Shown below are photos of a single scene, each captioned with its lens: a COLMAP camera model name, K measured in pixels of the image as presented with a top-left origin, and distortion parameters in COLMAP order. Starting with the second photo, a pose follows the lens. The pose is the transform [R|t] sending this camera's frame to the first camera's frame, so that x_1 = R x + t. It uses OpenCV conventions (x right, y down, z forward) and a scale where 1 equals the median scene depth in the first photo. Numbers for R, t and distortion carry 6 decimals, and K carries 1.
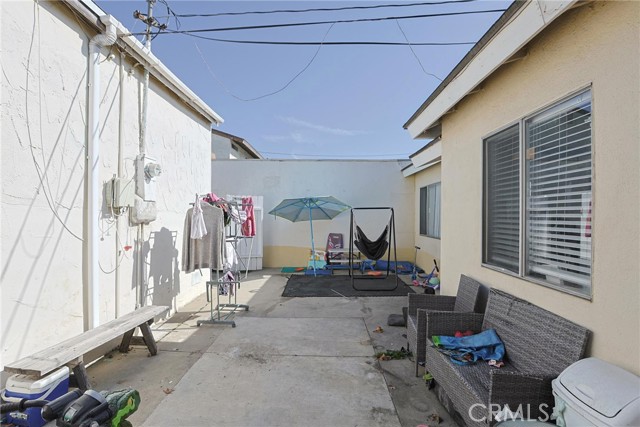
lens RADIAL K [[302.9, 0, 329.2], [0, 302.9, 214.1], [0, 0, 1]] dist [-0.031561, 0.008662]
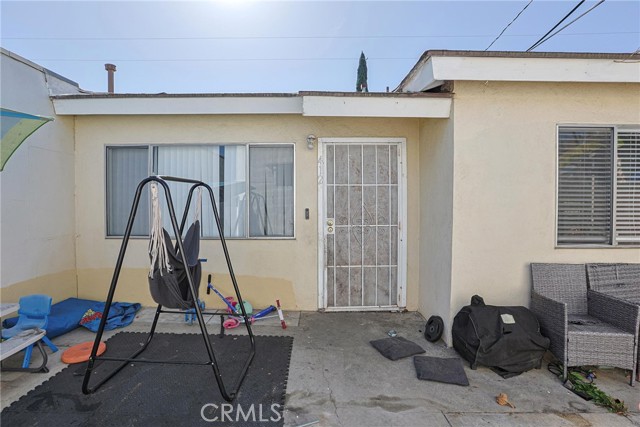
lens RADIAL K [[302.9, 0, 315.3], [0, 302.9, 205.9], [0, 0, 1]] dist [-0.031561, 0.008662]
pose [[0.030305, -0.018800, 0.999364, -0.447227], [-0.005840, 0.999803, 0.018986, 0.009177], [-0.999524, -0.006411, 0.030189, 1.474201]]
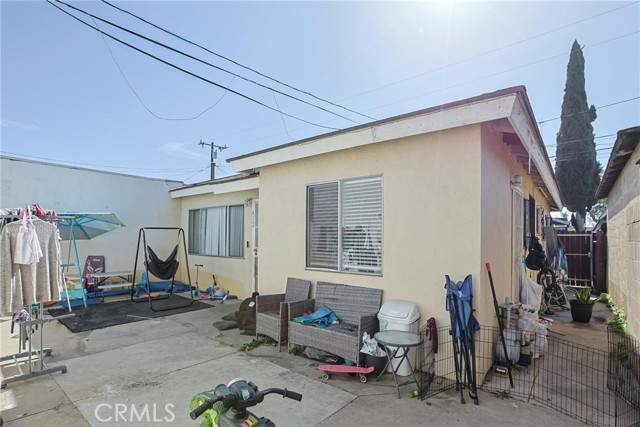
lens RADIAL K [[302.9, 0, 298.9], [0, 302.9, 232.9], [0, 0, 1]] dist [-0.031561, 0.008662]
pose [[0.667481, 0.012577, 0.744521, -0.542226], [-0.009091, 0.999920, -0.008741, 0.002011], [-0.744571, -0.000934, 0.667542, 0.001438]]
